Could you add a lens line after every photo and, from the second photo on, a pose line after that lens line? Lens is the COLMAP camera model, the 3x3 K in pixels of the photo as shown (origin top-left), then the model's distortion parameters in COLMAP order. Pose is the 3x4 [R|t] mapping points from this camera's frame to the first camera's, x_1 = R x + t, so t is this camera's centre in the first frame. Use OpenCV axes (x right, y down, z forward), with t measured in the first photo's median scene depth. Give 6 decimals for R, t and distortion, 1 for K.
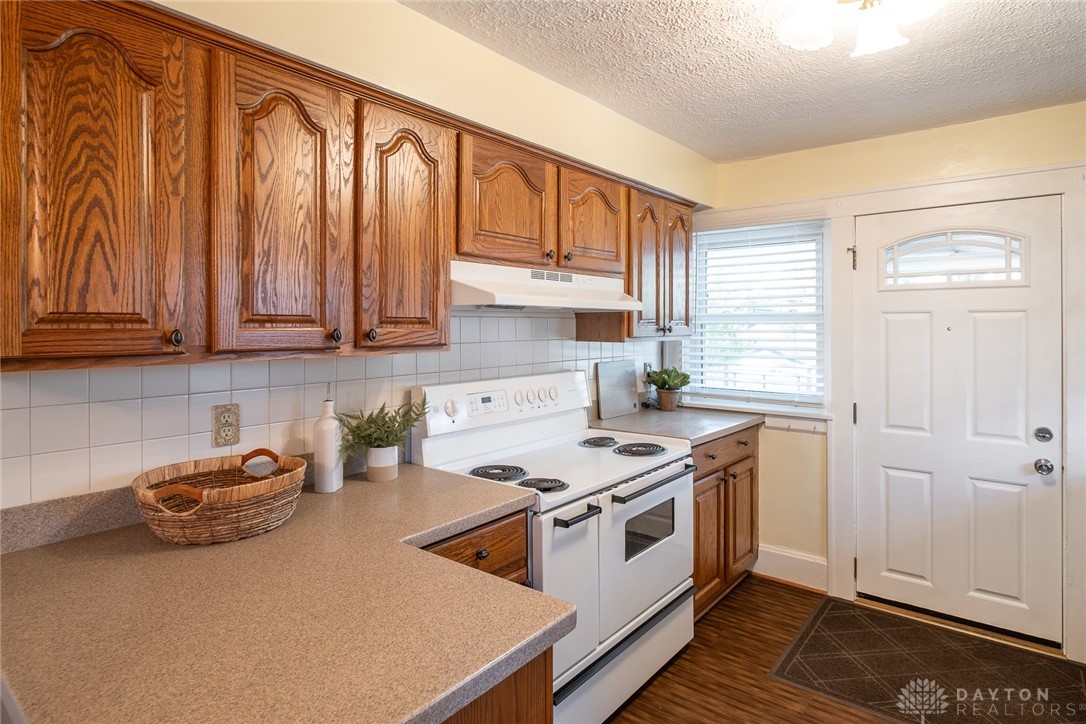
lens RADIAL K [[586.7, 0, 549.9], [0, 586.7, 333.1], [0, 0, 1]] dist [-0.002810, -0.001610]
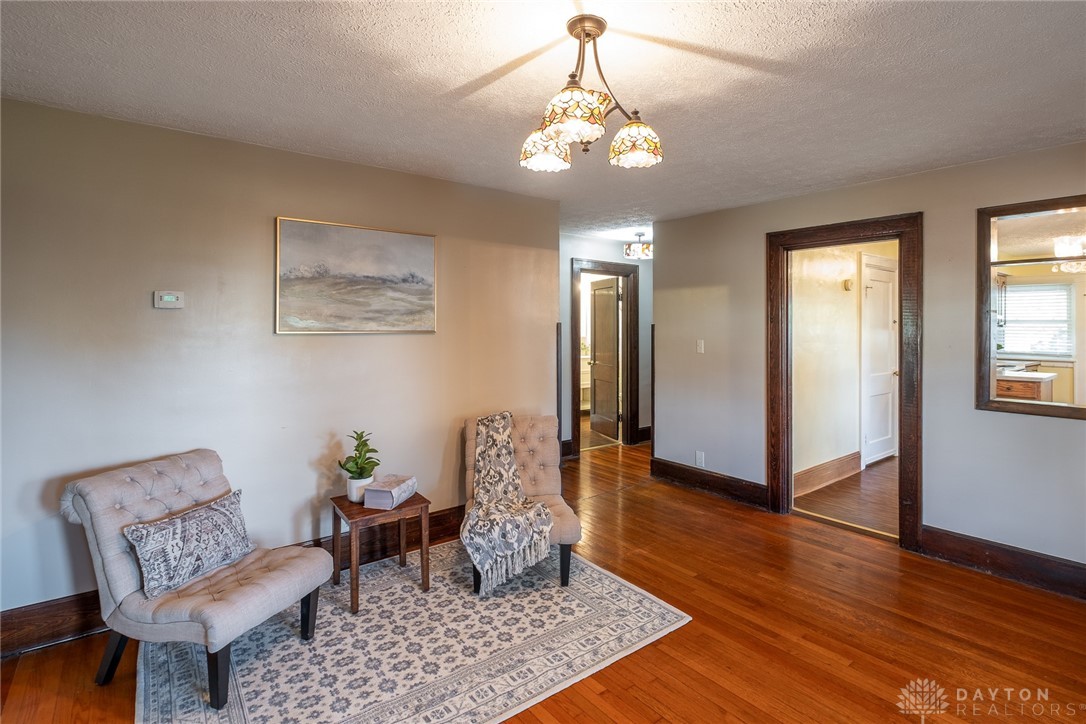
lens RADIAL K [[533.2, 0, 562.7], [0, 533.2, 319.6], [0, 0, 1]] dist [0.000824, 0.000223]
pose [[0.979378, 0.004684, -0.201983, -1.306850], [-0.008892, 0.999762, -0.019933, 0.033918], [0.201841, 0.021318, 0.979186, -1.819516]]
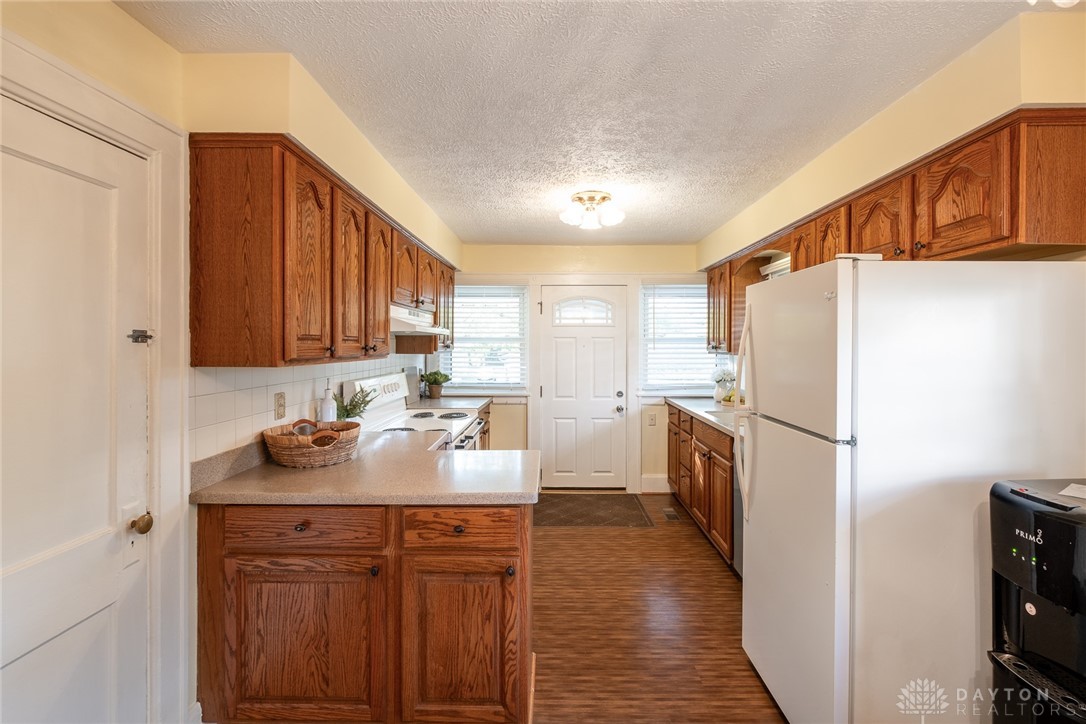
lens RADIAL K [[509.0, 0, 543.0], [0, 509.0, 362.0], [0, 0, 1]] dist [0.001375, 0.000568]
pose [[0.789152, -0.016627, 0.613973, -0.487314], [0.003541, 0.999740, 0.022523, 0.007519], [-0.614188, -0.015600, 0.789006, -0.288406]]
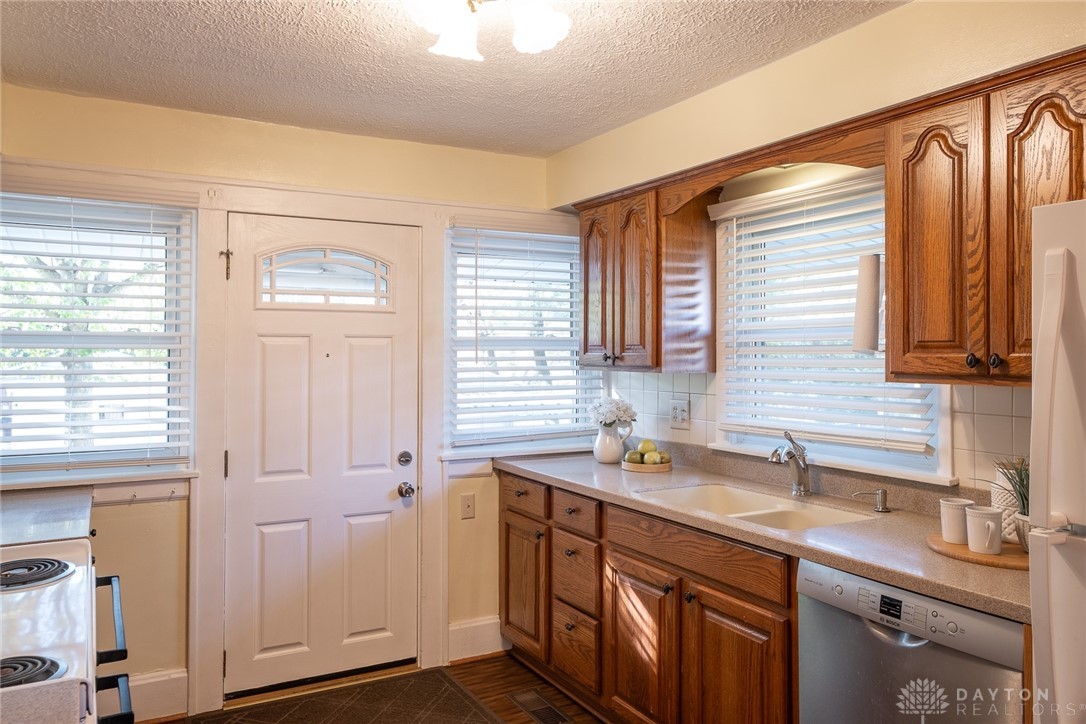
lens RADIAL K [[788.3, 0, 519.2], [0, 788.3, 344.8], [0, 0, 1]] dist [-0.004216, 0.003756]
pose [[0.385302, 0.009378, 0.922743, -0.310803], [0.008445, 0.999871, -0.013689, -0.004012], [-0.922752, 0.013067, 0.385173, 0.247636]]
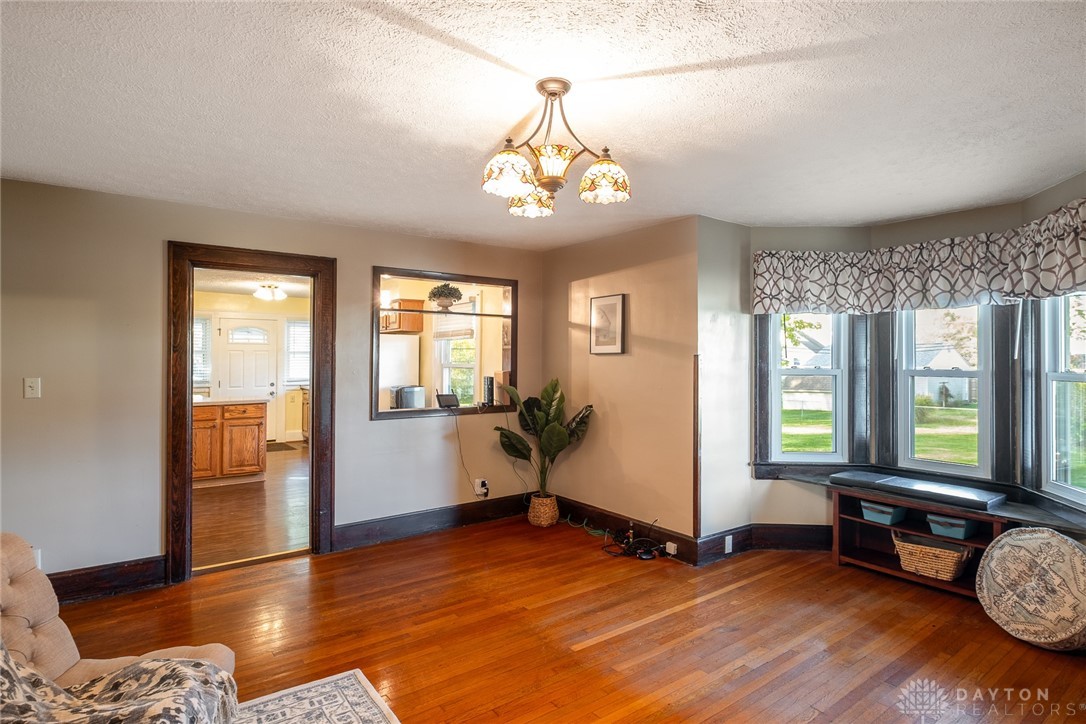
lens RADIAL K [[588.8, 0, 543.0], [0, 588.8, 362.0], [0, 0, 1]] dist [0.001843, 0.000181]
pose [[0.248409, -0.001841, 0.968653, -2.077456], [0.005808, 0.999983, 0.000411, 0.034512], [-0.968638, 0.005524, 0.248416, -1.410250]]
